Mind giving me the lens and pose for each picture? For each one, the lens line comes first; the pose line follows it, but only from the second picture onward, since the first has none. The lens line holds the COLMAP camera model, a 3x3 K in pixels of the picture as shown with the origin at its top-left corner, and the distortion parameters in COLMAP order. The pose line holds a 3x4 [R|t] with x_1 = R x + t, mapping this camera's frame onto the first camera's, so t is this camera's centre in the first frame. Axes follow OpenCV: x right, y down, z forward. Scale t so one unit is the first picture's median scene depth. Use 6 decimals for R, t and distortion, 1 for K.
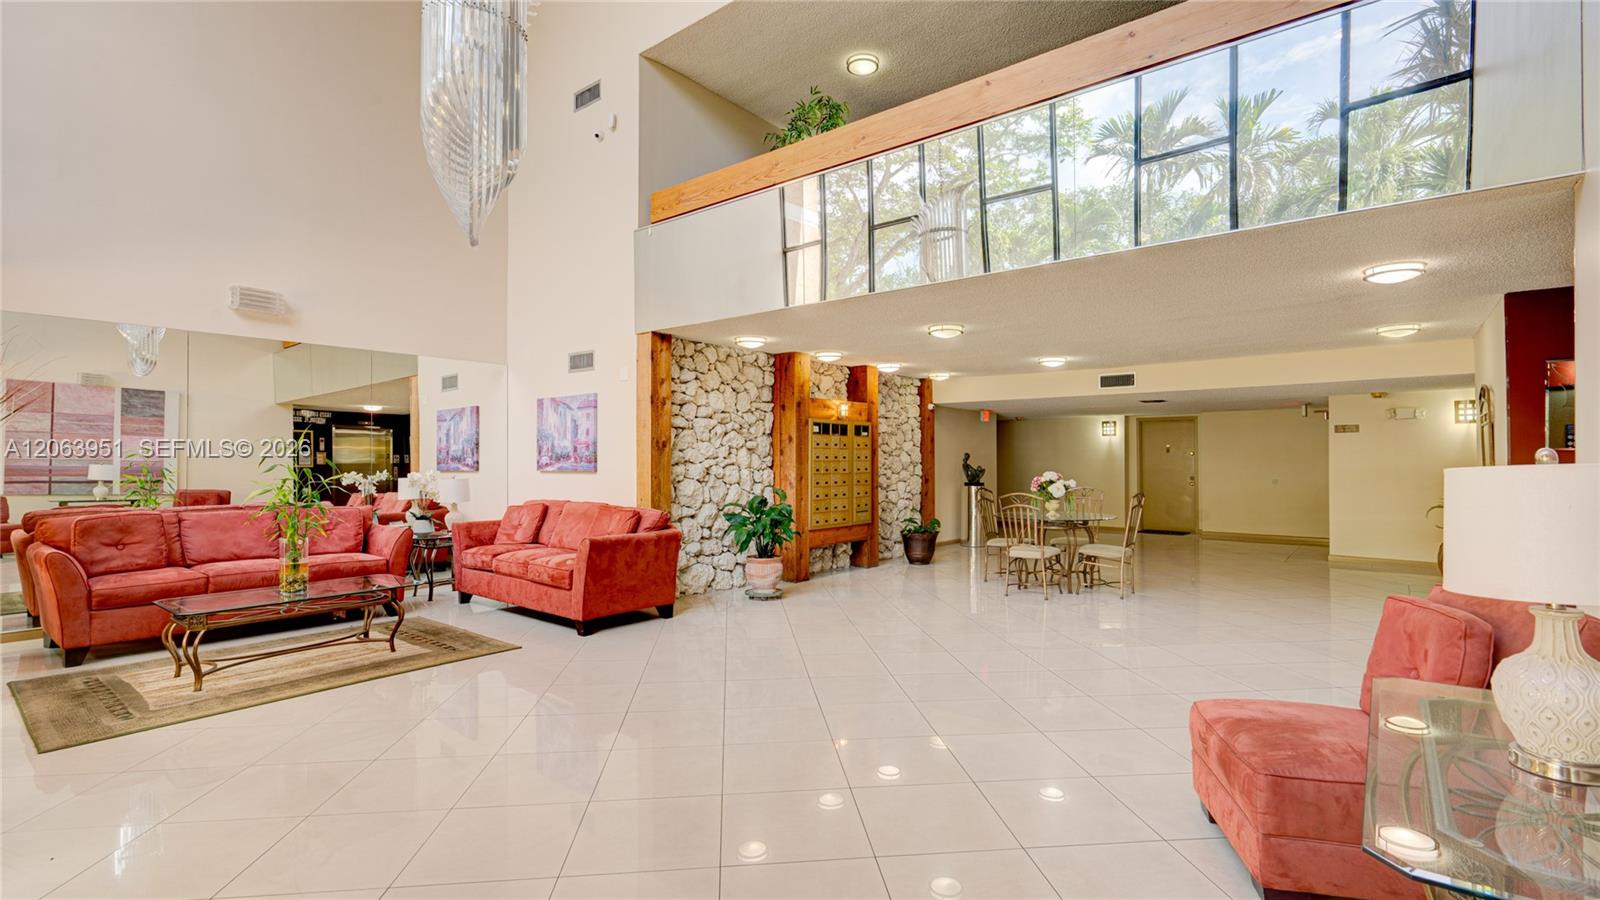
lens RADIAL K [[761.0, 0, 804.6], [0, 761.0, 455.2], [0, 0, 1]] dist [-0.003737, 0.000973]
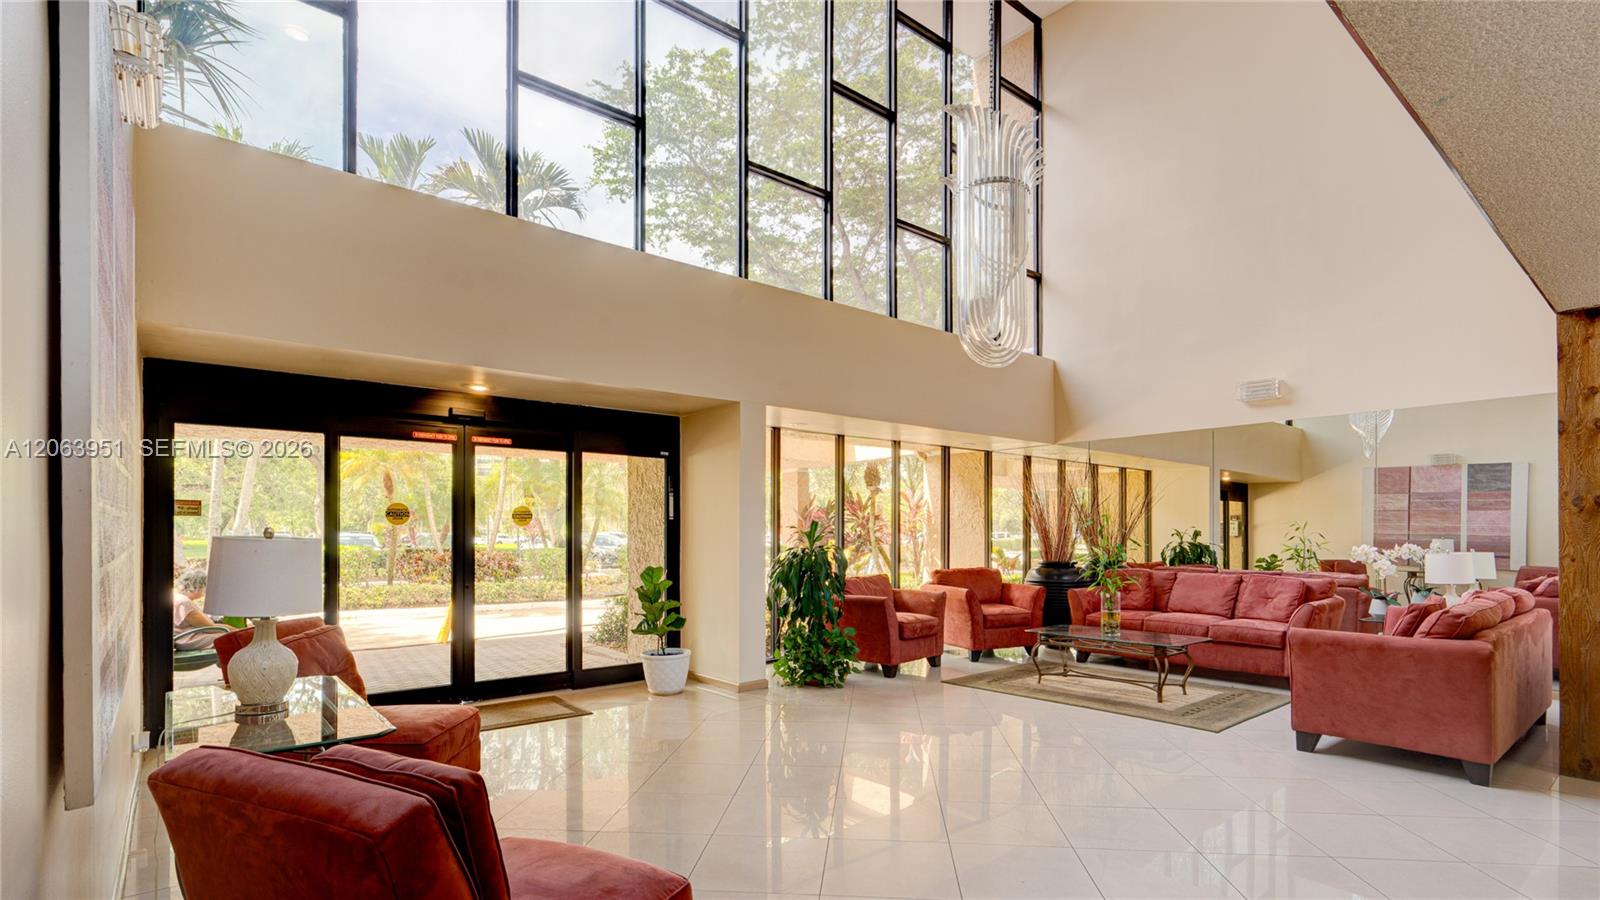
lens RADIAL K [[761.0, 0, 804.6], [0, 761.0, 455.2], [0, 0, 1]] dist [-0.003737, 0.000973]
pose [[-0.239470, -0.102330, -0.965496, 0.325119], [-0.000781, 0.994450, -0.105205, 0.008484], [0.970904, -0.024439, -0.238221, 0.374479]]
